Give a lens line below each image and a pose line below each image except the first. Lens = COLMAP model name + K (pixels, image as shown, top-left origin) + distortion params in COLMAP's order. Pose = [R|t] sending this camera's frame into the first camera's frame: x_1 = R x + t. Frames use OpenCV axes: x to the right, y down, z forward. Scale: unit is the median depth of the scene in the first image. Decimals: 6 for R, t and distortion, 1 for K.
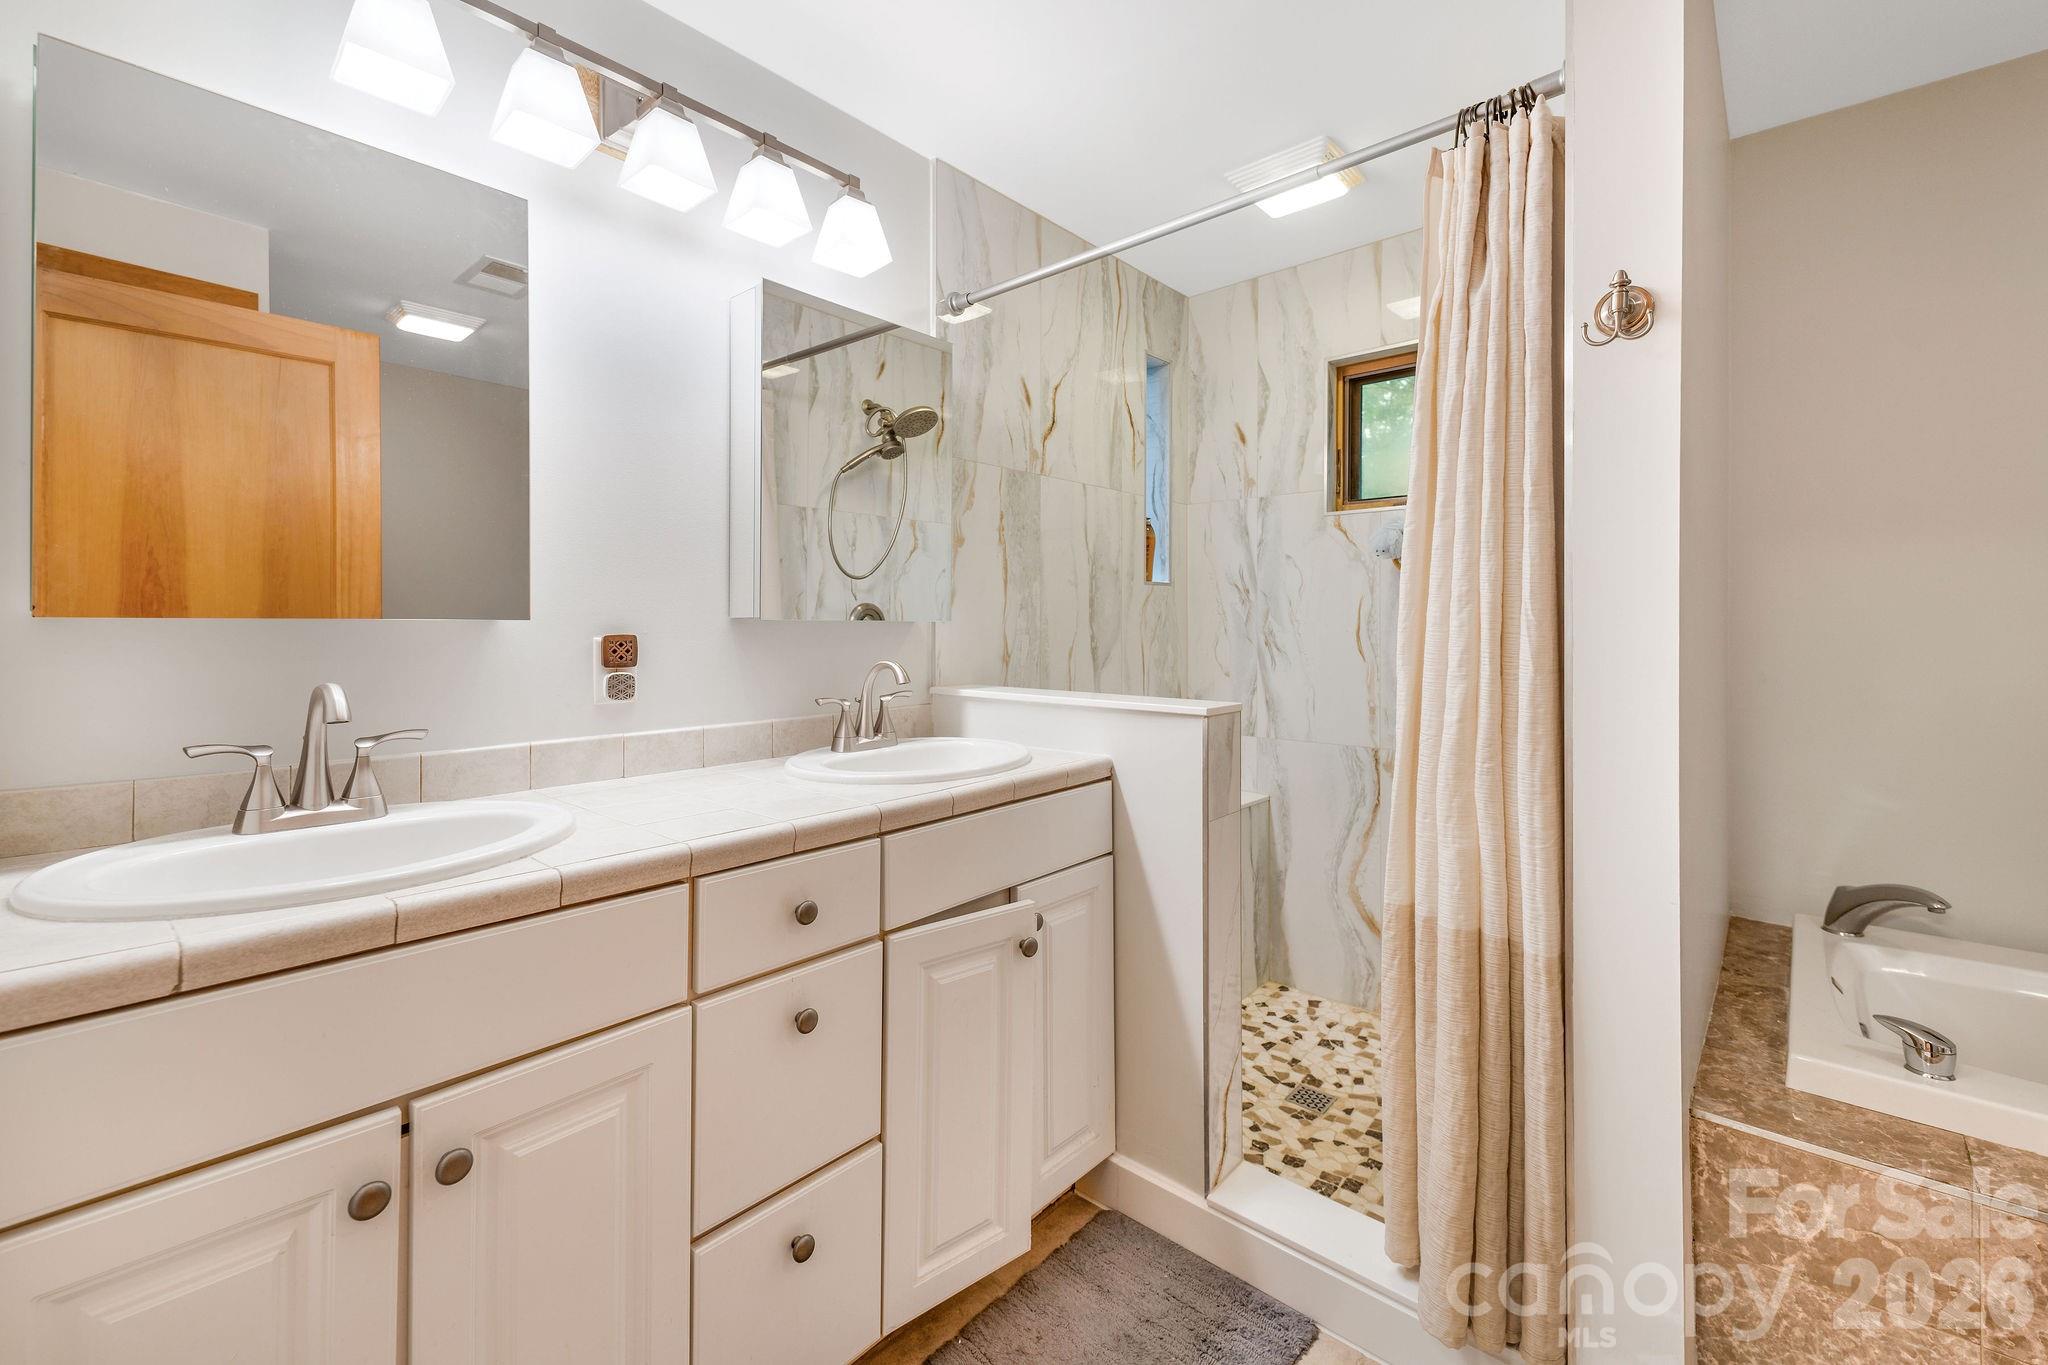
lens RADIAL K [[847.8, 0, 1022.5], [0, 847.8, 619.5], [0, 0, 1]] dist [0.019544, -0.005250]
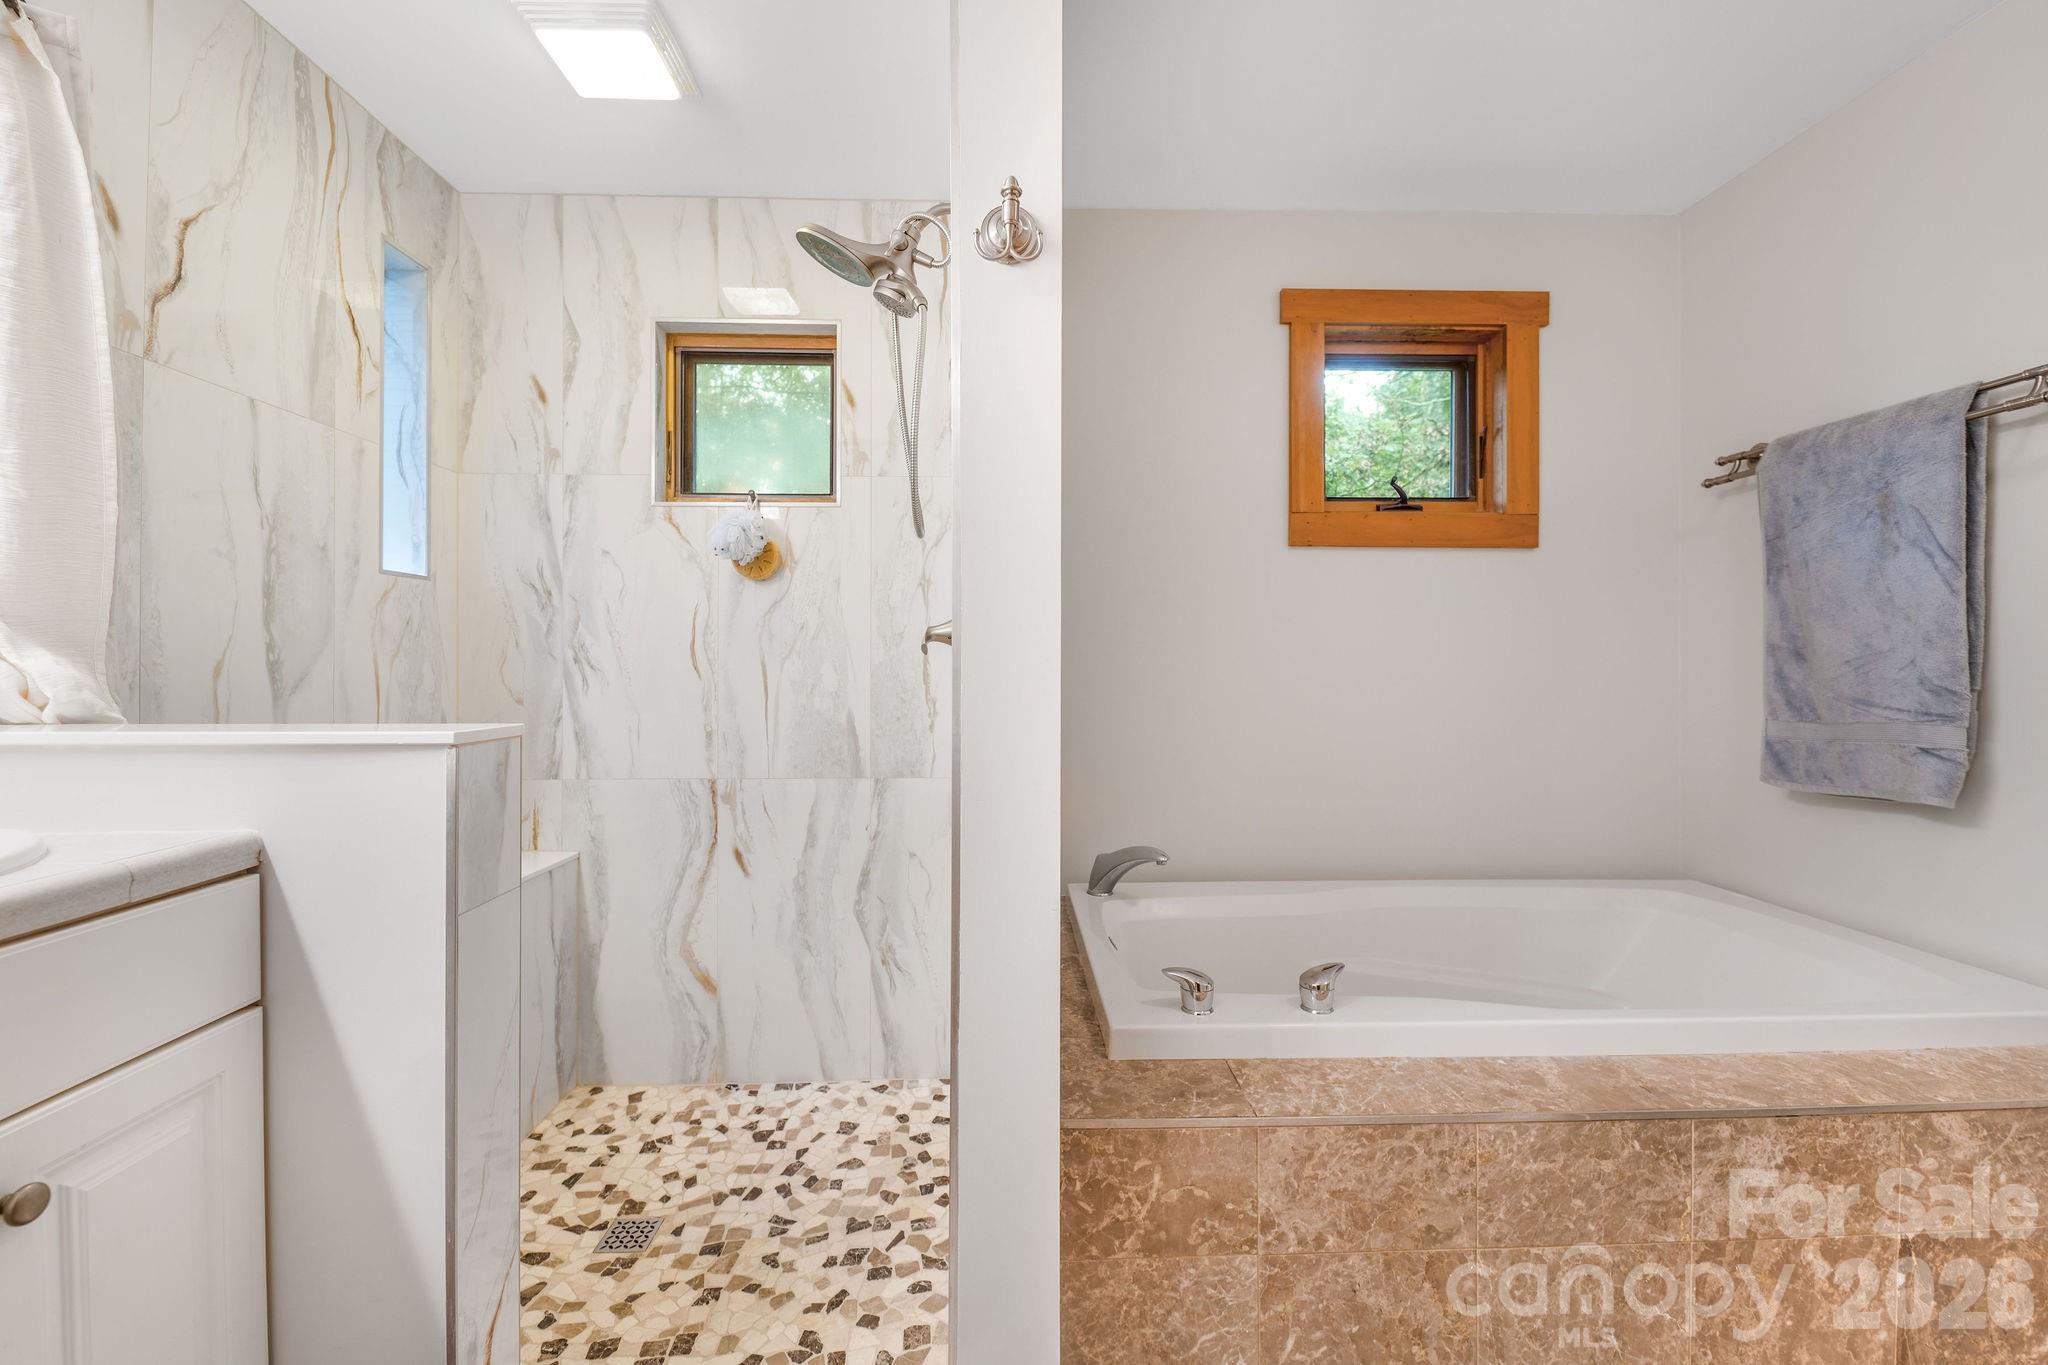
lens RADIAL K [[821.5, 0, 1024.1], [0, 821.5, 668.9], [0, 0, 1]] dist [0.021964, -0.013870]
pose [[0.721060, -0.000831, 0.692872, 0.062362], [-0.004521, 0.999972, 0.005905, 0.033316], [-0.692858, -0.007391, 0.721036, 0.176622]]
